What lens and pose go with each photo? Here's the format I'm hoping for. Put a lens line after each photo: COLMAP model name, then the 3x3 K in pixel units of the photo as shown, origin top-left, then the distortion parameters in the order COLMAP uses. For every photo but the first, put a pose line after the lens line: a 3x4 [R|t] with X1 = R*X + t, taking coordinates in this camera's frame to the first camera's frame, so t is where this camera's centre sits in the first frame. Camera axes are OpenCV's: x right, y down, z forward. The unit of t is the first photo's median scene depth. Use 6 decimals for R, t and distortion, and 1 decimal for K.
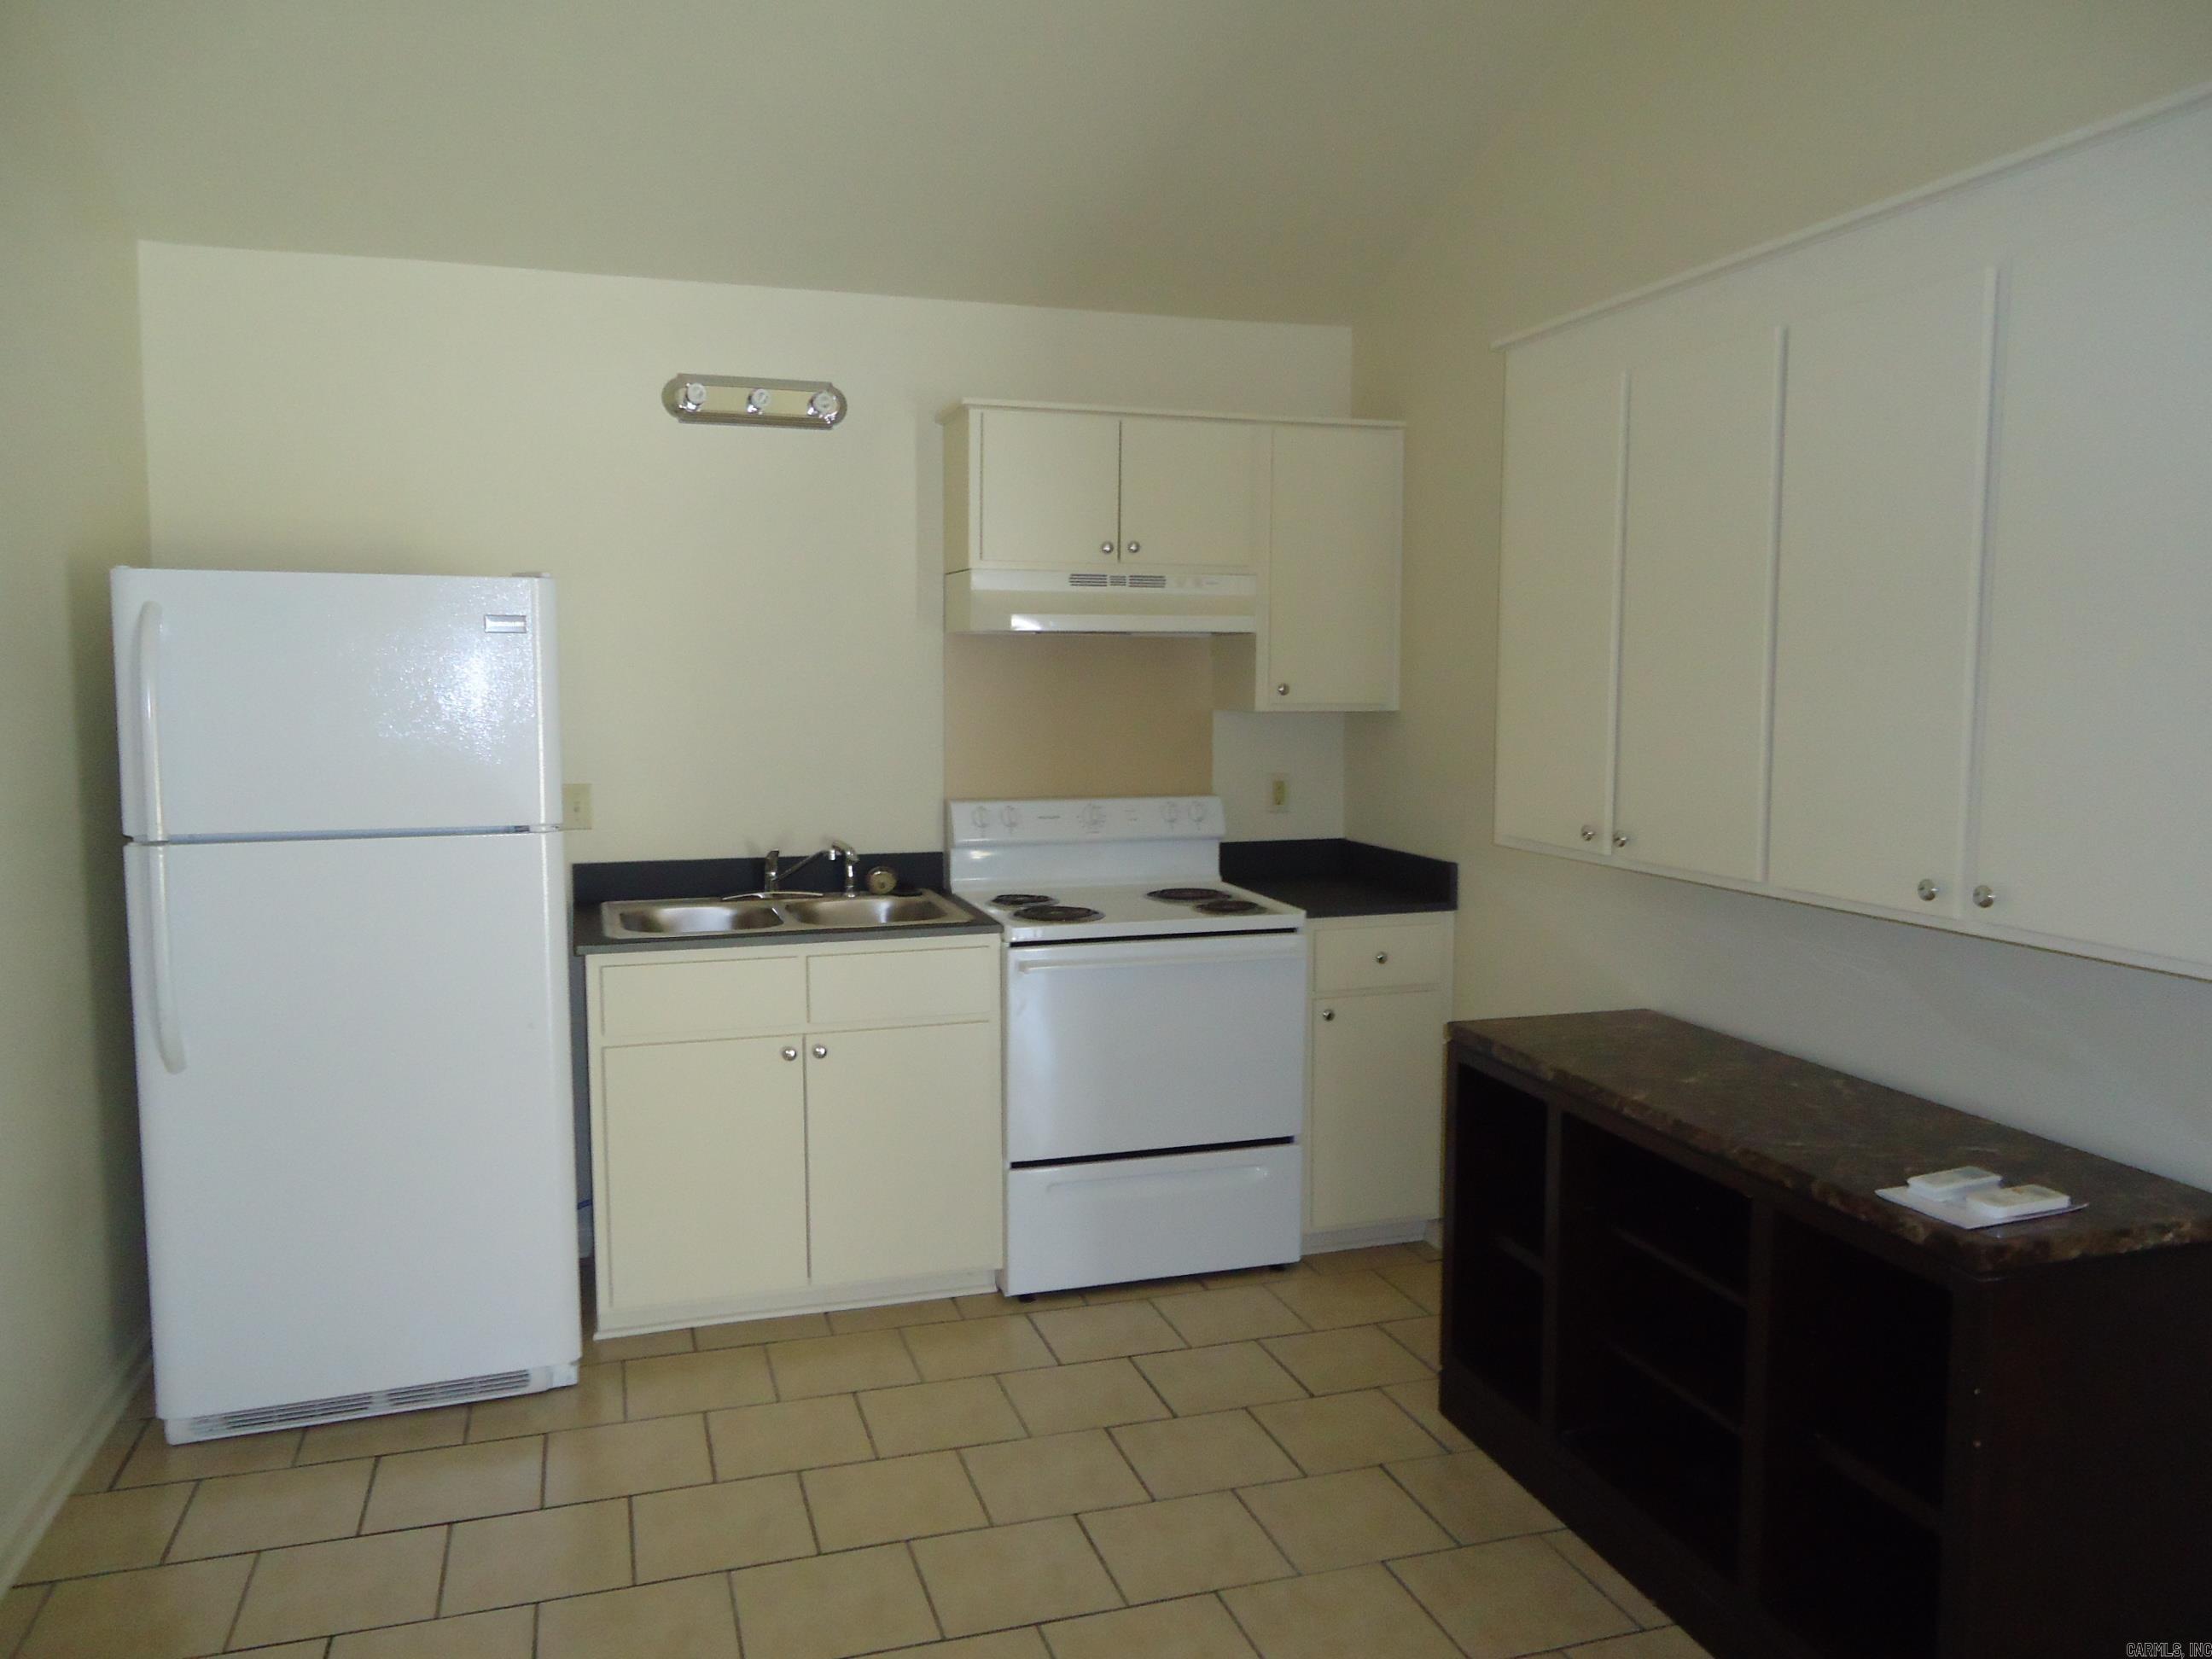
lens RADIAL K [[1642.3, 0, 1112.7], [0, 1642.3, 828.0], [0, 0, 1]] dist [-0.001389, 0.001579]
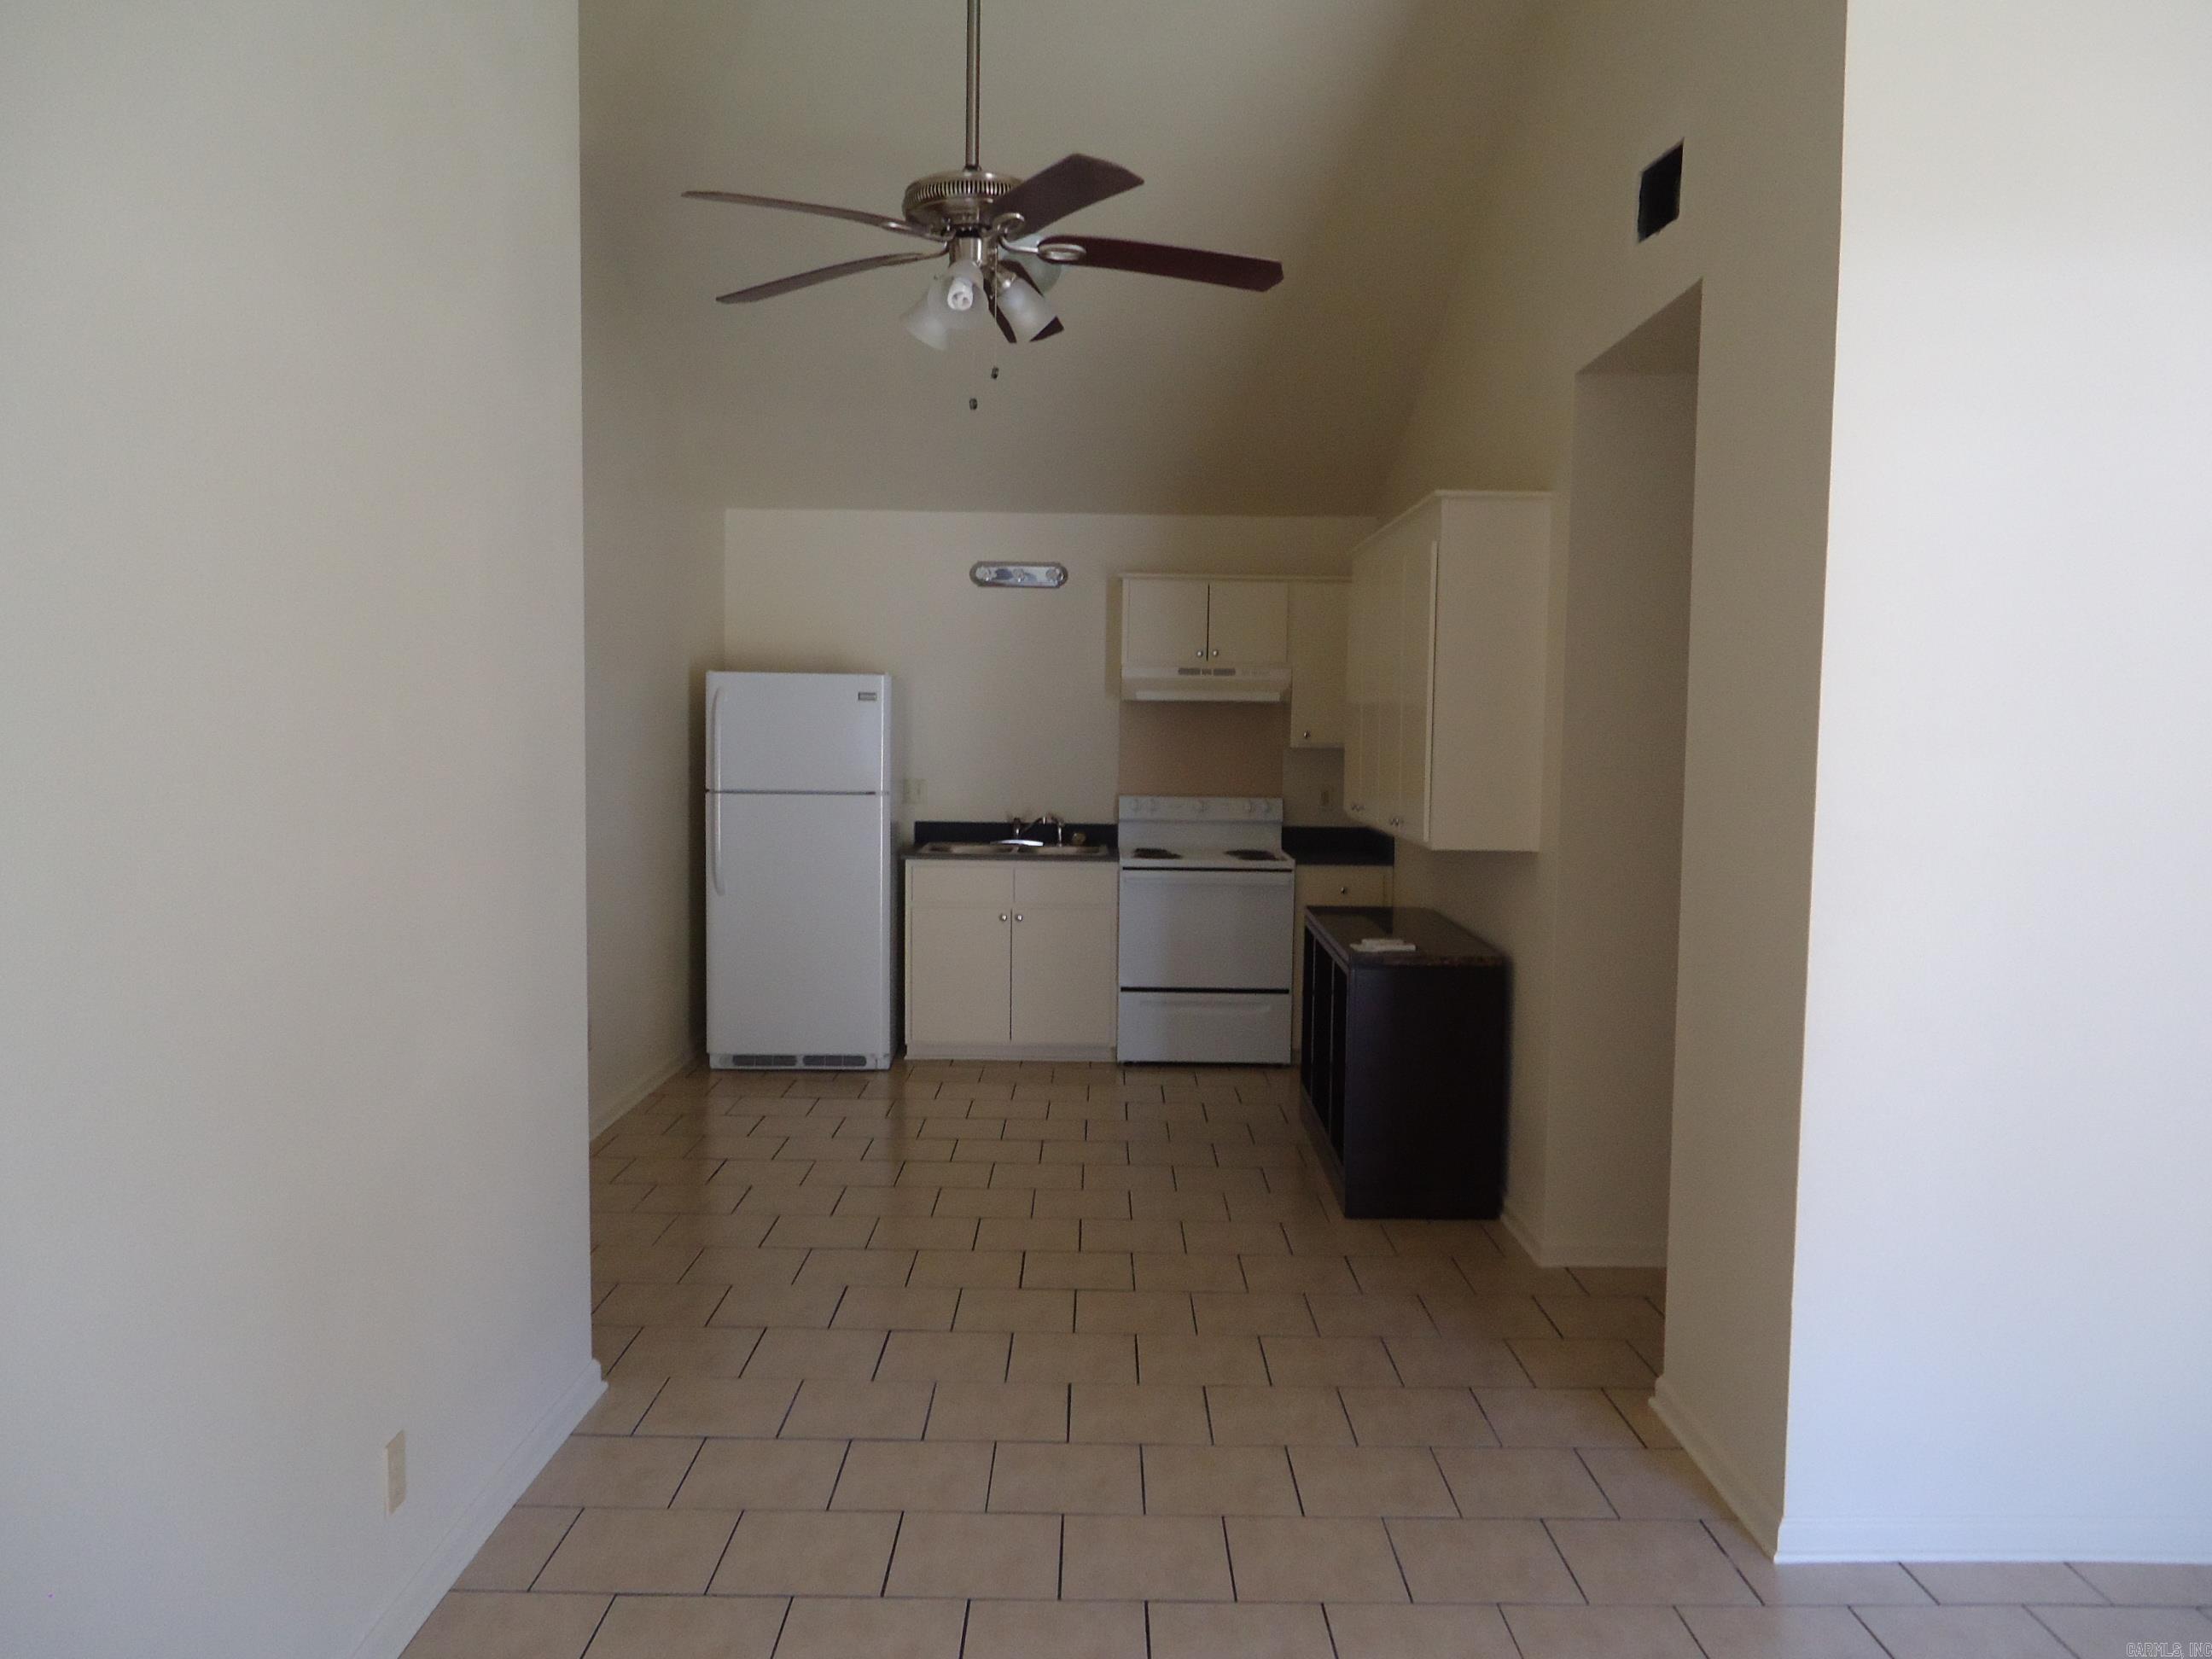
lens RADIAL K [[1642.3, 0, 1103.7], [0, 1642.3, 830.4], [0, 0, 1]] dist [-0.001389, 0.001579]
pose [[0.951718, 0.031930, -0.305308, 0.457046], [-0.041432, 0.998836, -0.024691, 0.070646], [0.304164, 0.036148, 0.951934, -0.735317]]
